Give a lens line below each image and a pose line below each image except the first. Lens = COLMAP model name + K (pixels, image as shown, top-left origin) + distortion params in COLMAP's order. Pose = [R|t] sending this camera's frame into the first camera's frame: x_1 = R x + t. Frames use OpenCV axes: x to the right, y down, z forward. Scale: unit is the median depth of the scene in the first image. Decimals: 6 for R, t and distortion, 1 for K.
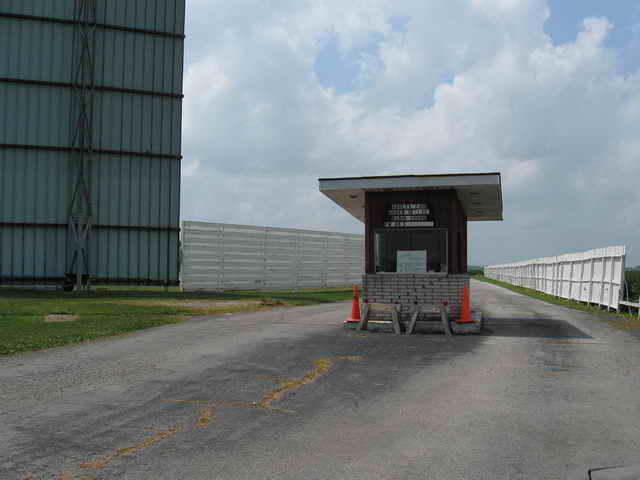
lens RADIAL K [[648.0, 0, 321.0], [0, 648.0, 241.5], [0, 0, 1]] dist [-0.134920, 0.000000]
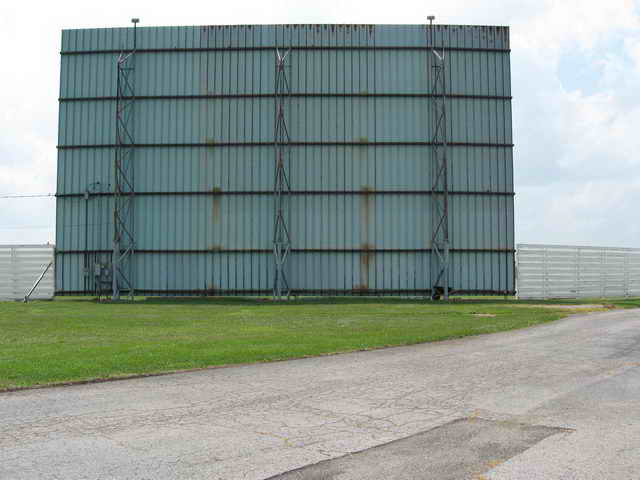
lens RADIAL K [[648.0, 0, 318.9], [0, 648.0, 239.7], [0, 0, 1]] dist [-0.134920, 0.000000]
pose [[0.929549, -0.031487, -0.367351, -0.116513], [0.022957, 0.999356, -0.027568, -0.014910], [0.367982, 0.017192, 0.929674, -0.315959]]
